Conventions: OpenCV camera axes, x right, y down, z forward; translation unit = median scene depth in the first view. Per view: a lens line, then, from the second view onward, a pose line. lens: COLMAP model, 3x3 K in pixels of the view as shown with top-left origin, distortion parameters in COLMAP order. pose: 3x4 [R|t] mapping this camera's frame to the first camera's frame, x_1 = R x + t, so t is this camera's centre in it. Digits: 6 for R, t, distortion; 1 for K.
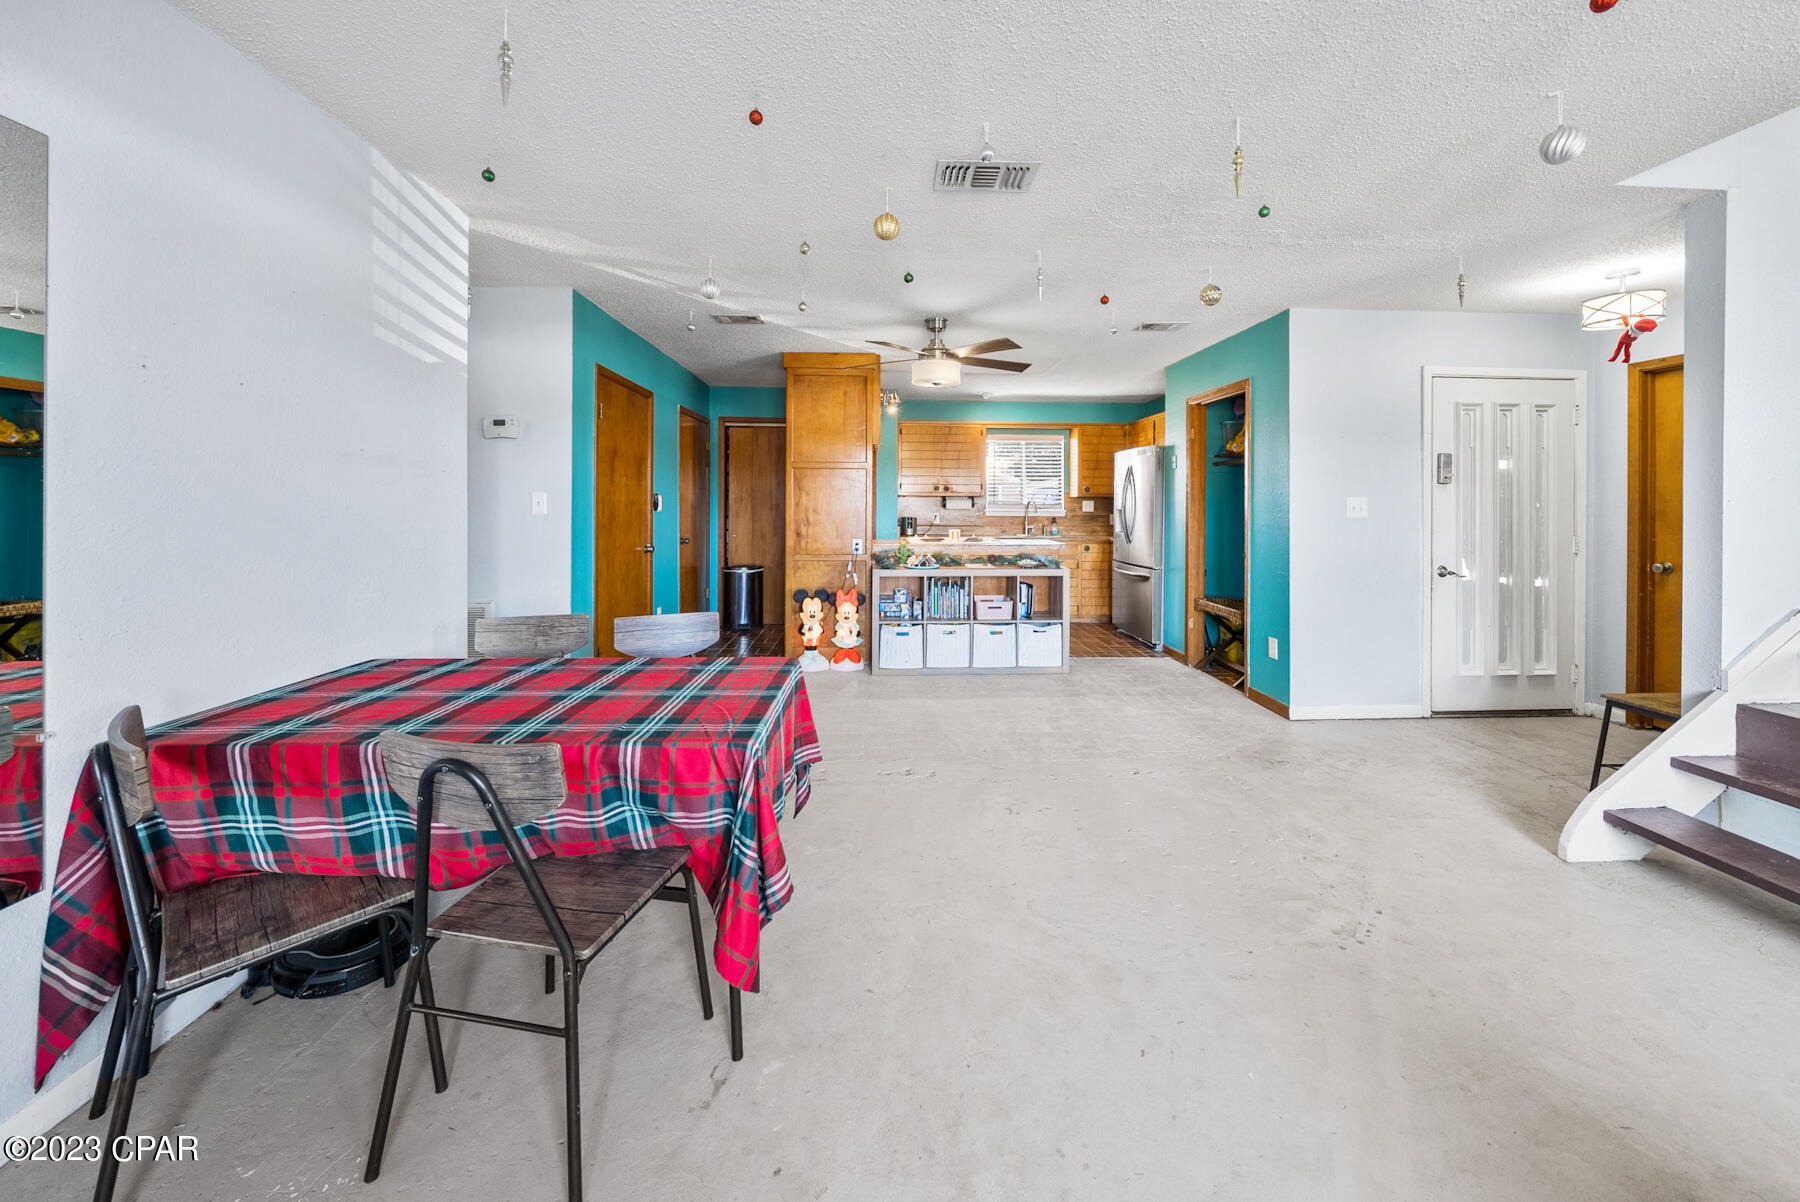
lens RADIAL K [[656.7, 0, 905.3], [0, 656.7, 500.0], [0, 0, 1]] dist [-0.010655, -0.000108]
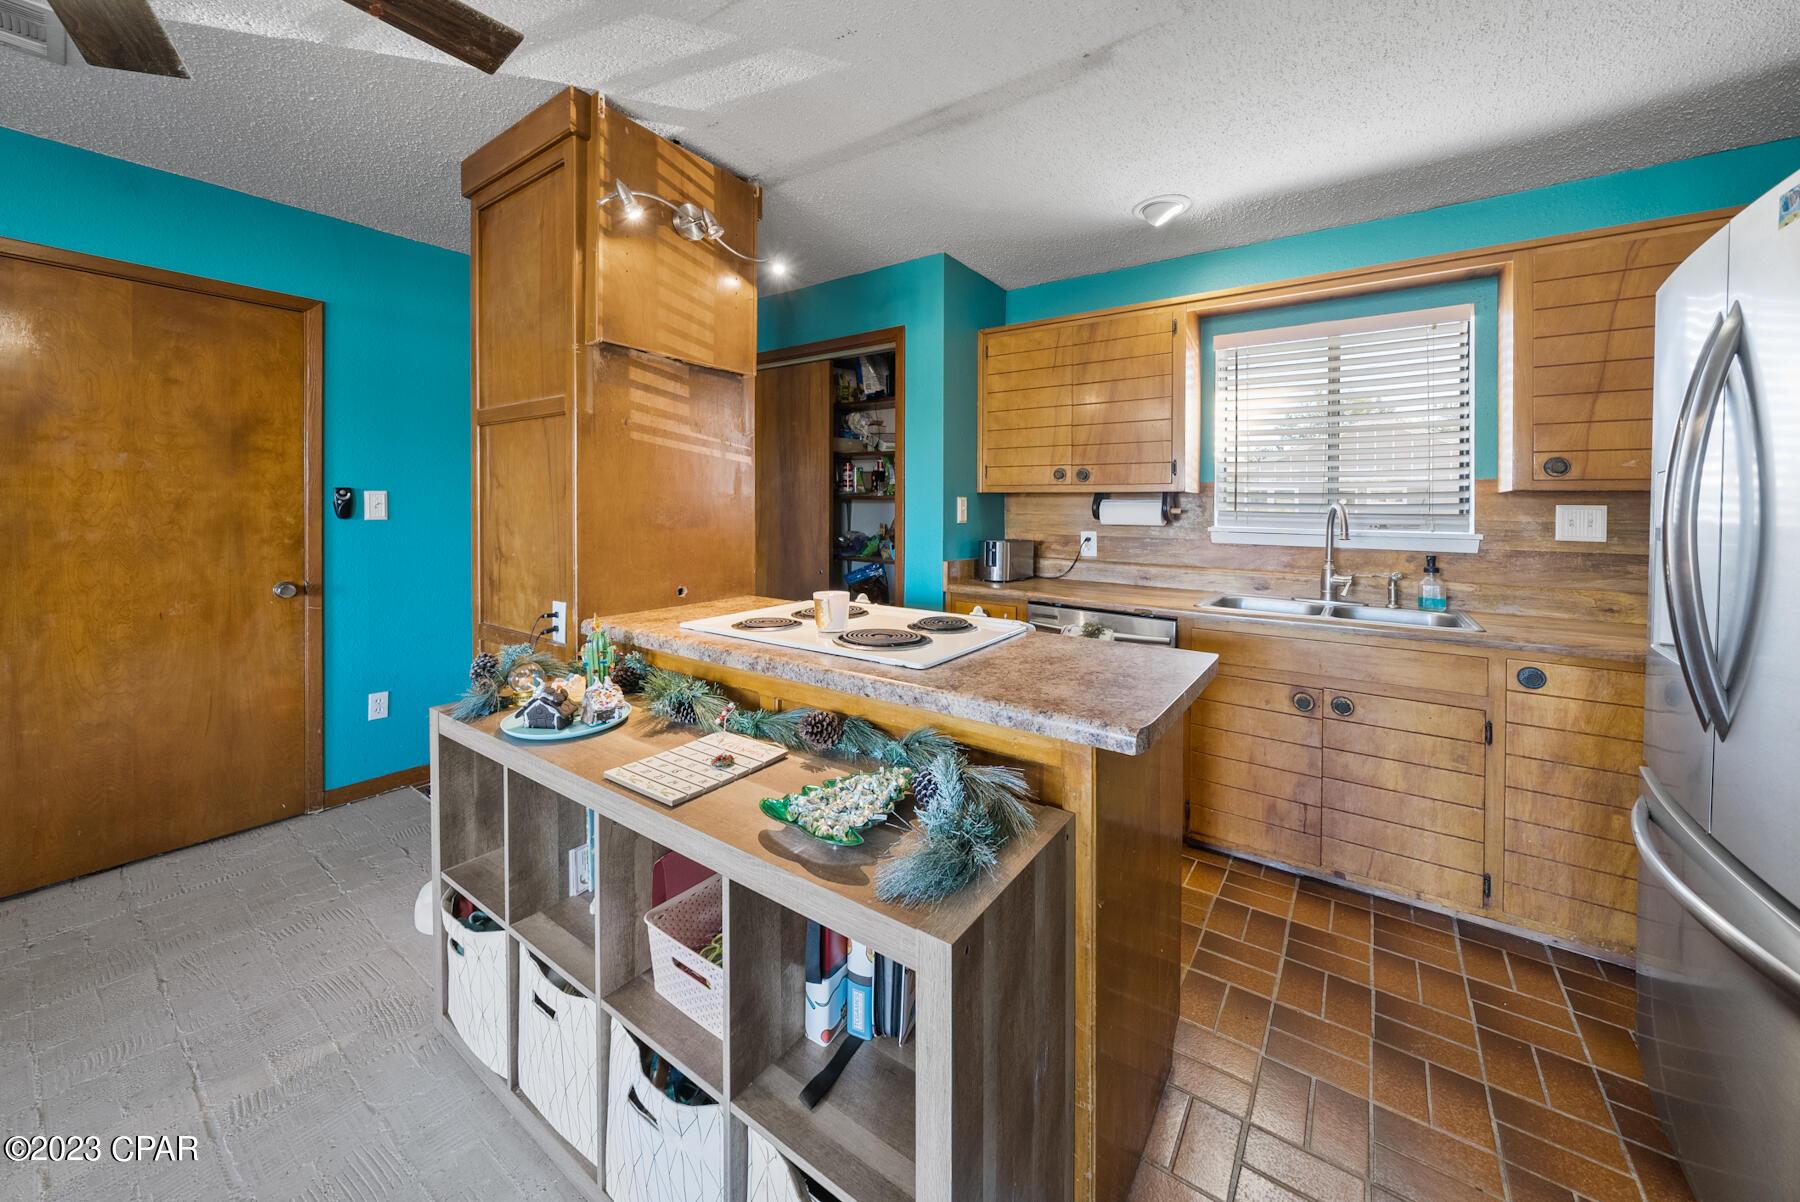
lens RADIAL K [[656.7, 0, 906.8], [0, 656.7, 503.8], [0, 0, 1]] dist [-0.010655, -0.000108]
pose [[0.786927, 0.002336, -0.617042, 0.322208], [-0.003269, 0.999995, -0.000383, 0.002422], [0.617037, 0.002318, 0.786930, 0.843880]]
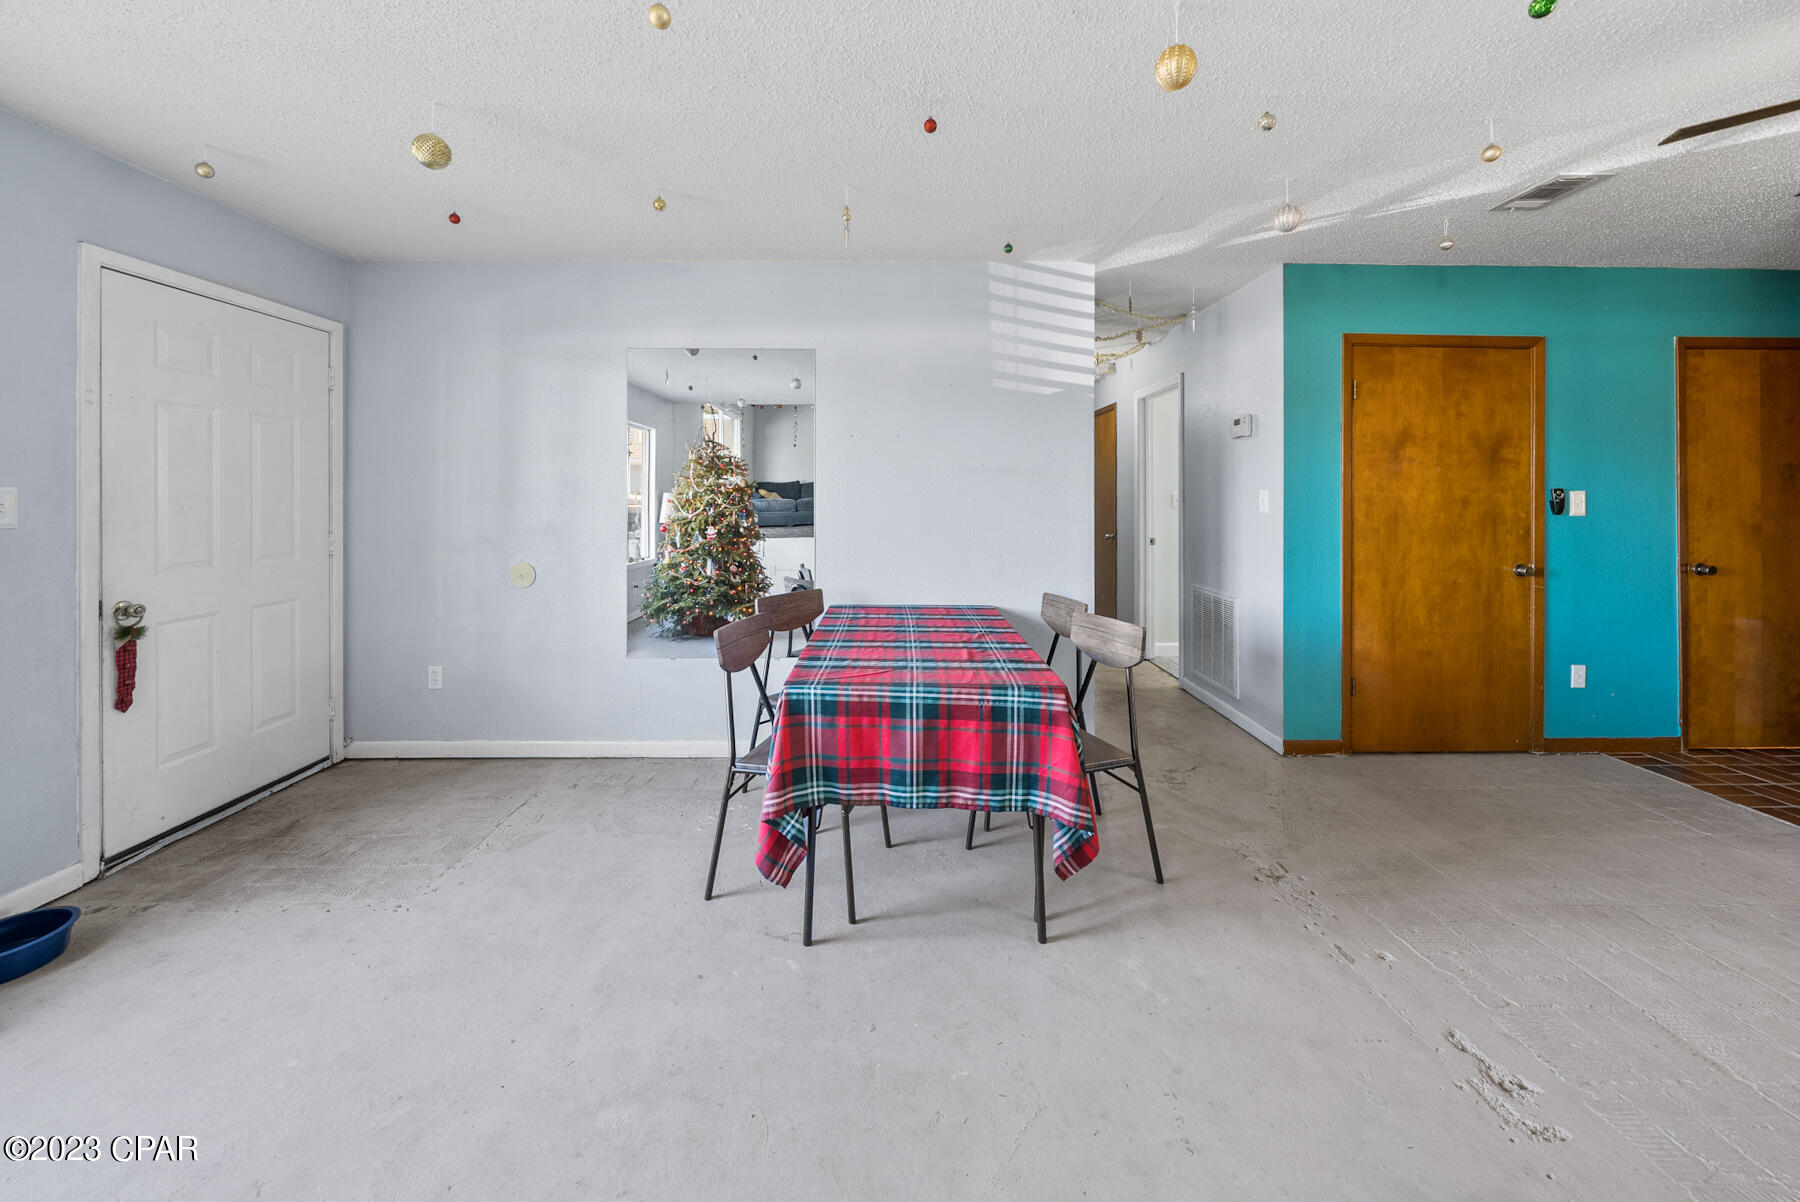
lens RADIAL K [[656.7, 0, 906.3], [0, 656.7, 495.1], [0, 0, 1]] dist [-0.010655, -0.000108]
pose [[-0.031801, -0.006879, -0.999471, 0.288209], [-0.001516, 0.999975, -0.006834, 0.002042], [0.999493, 0.001298, -0.031810, 0.357891]]
